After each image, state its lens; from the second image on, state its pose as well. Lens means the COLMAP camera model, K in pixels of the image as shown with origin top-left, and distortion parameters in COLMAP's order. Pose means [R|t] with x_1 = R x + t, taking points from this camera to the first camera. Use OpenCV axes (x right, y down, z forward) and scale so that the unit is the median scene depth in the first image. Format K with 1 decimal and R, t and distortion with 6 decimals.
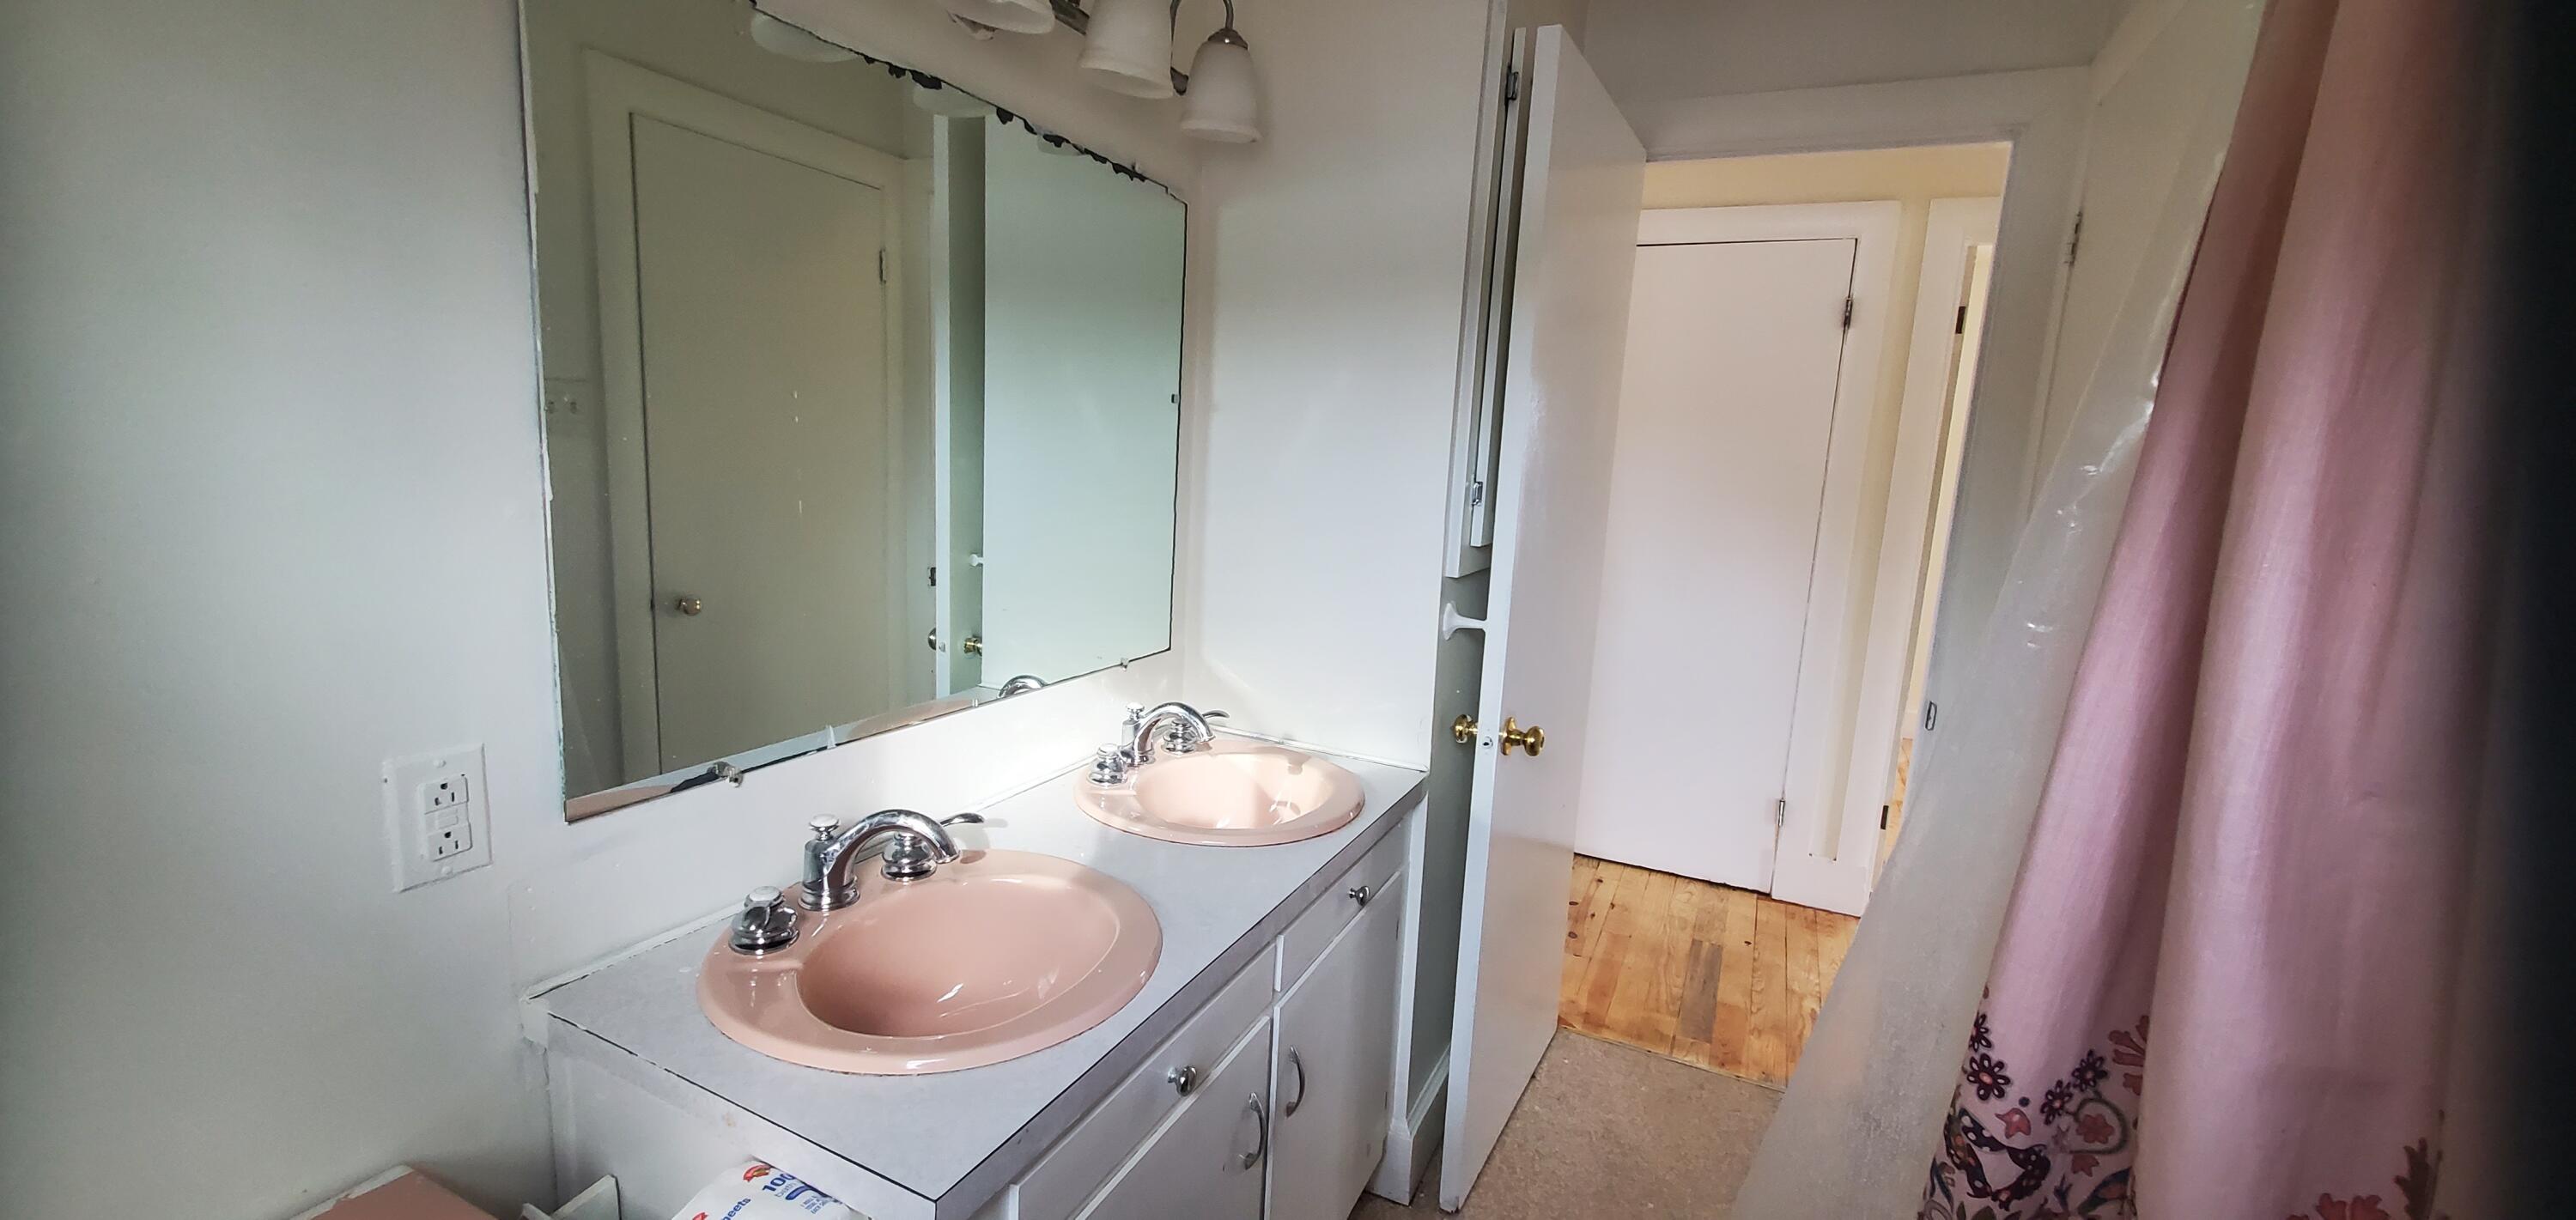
lens RADIAL K [[1017.1, 0, 1305.8], [0, 1017.1, 611.6], [0, 0, 1]] dist [0.001737, -0.003681]
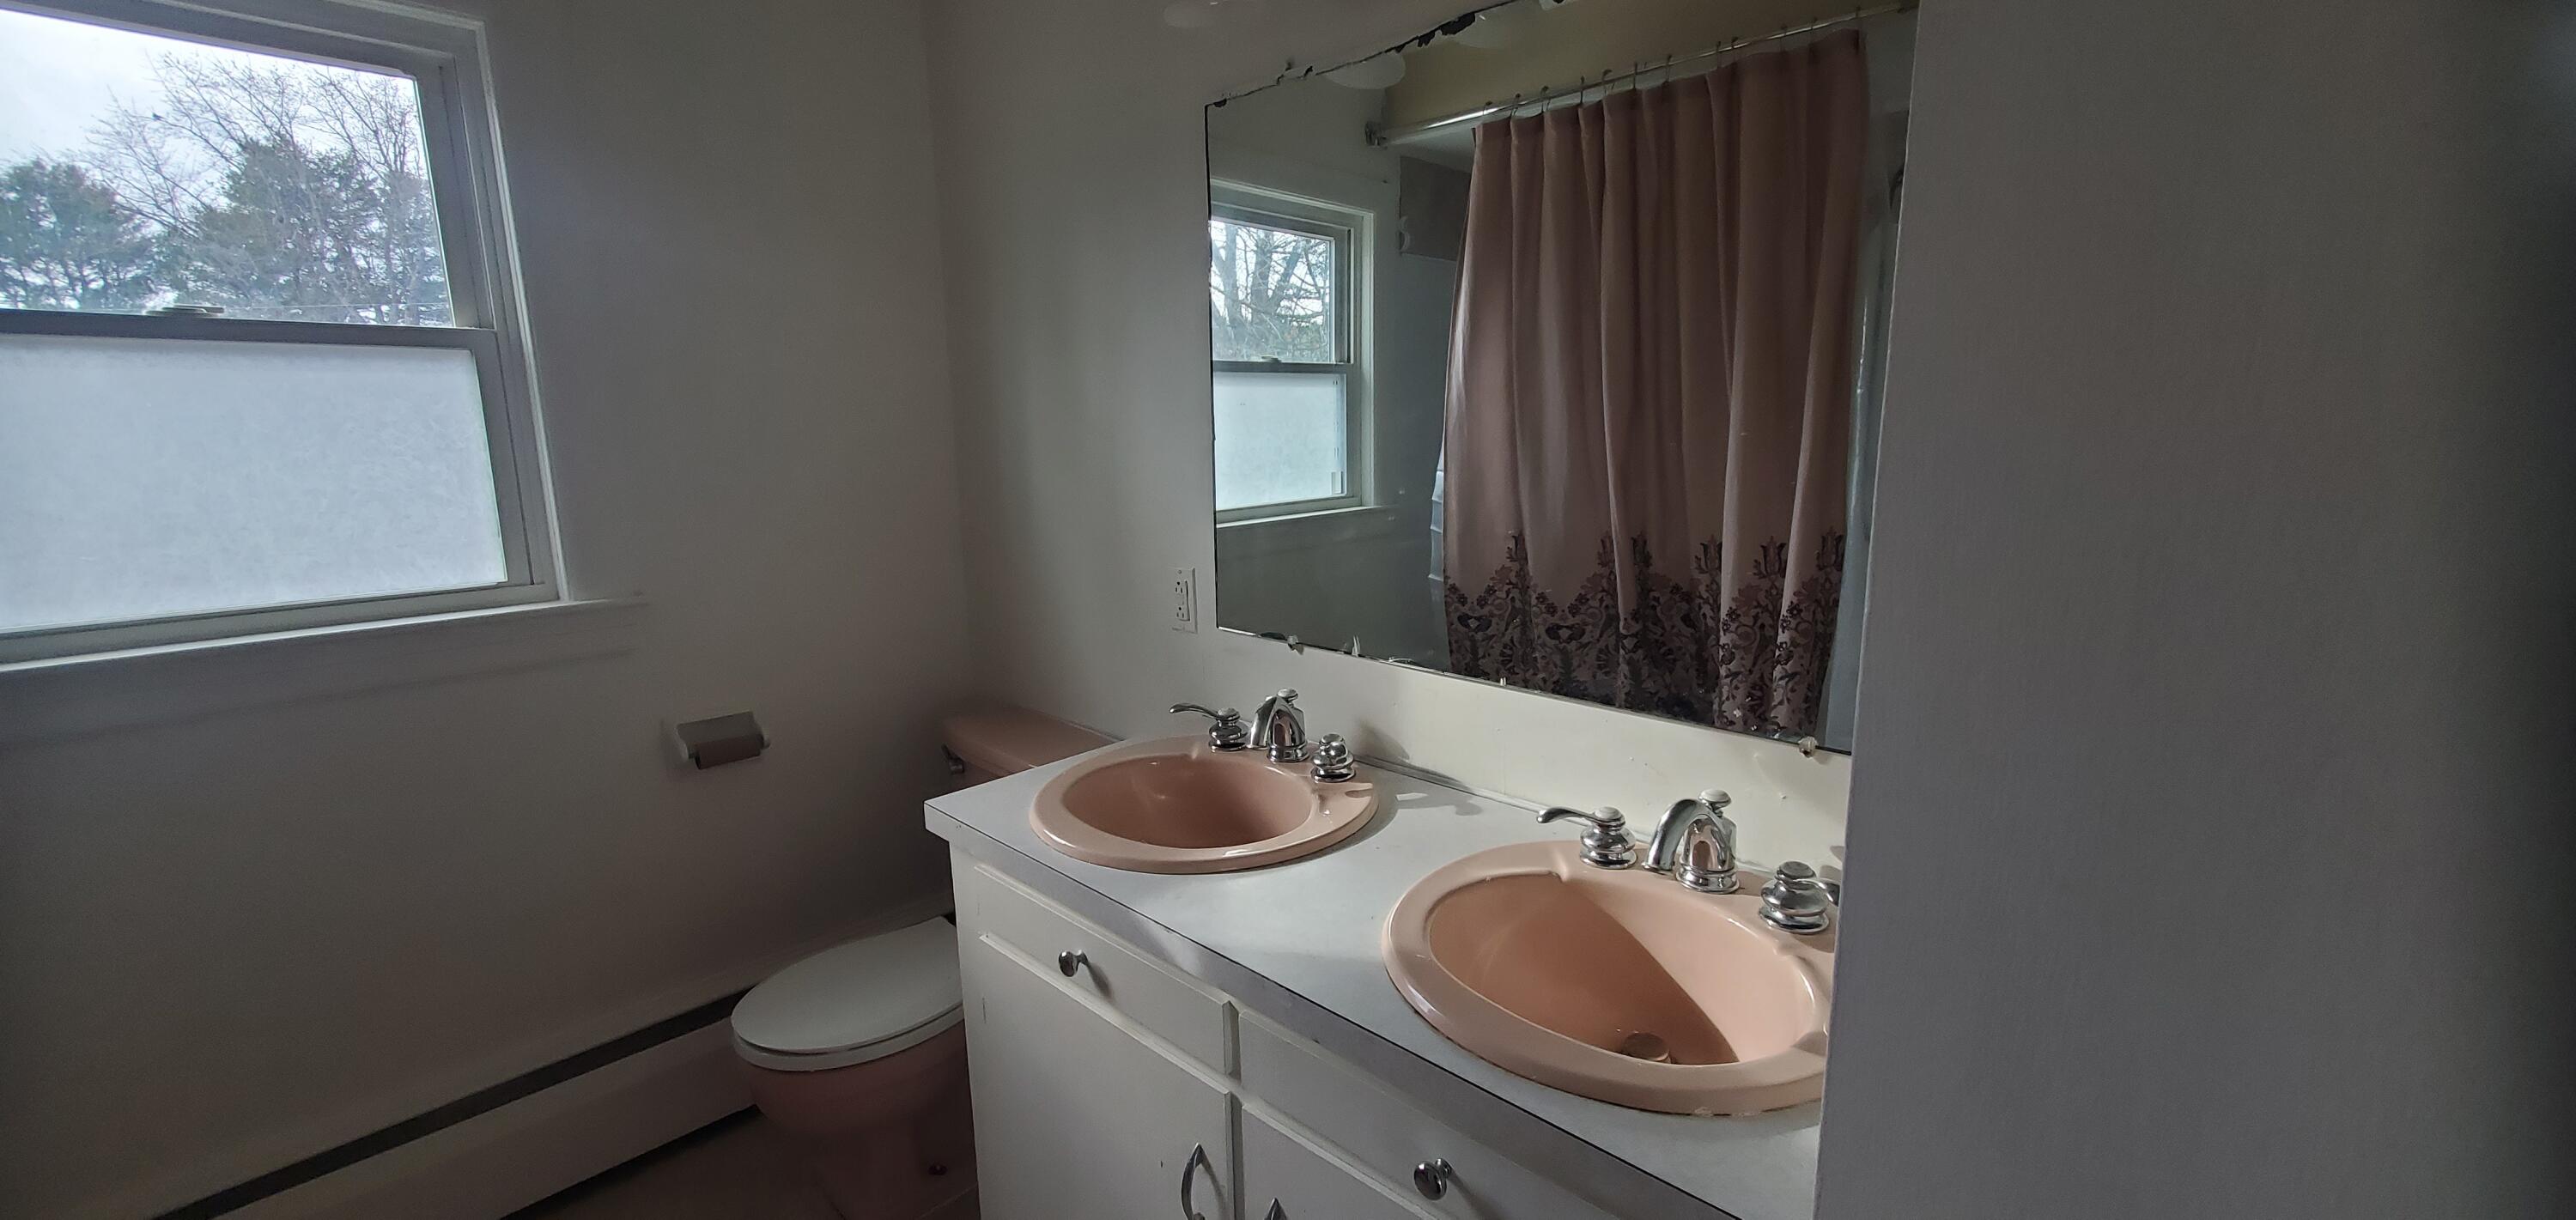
lens RADIAL K [[1017.1, 0, 1305.8], [0, 1017.1, 611.6], [0, 0, 1]] dist [0.001737, -0.003681]
pose [[-0.302537, 0.132078, -0.943942, 0.724052], [-0.162916, 0.968613, 0.187745, -0.140603], [0.939111, 0.210583, -0.271523, 1.333427]]
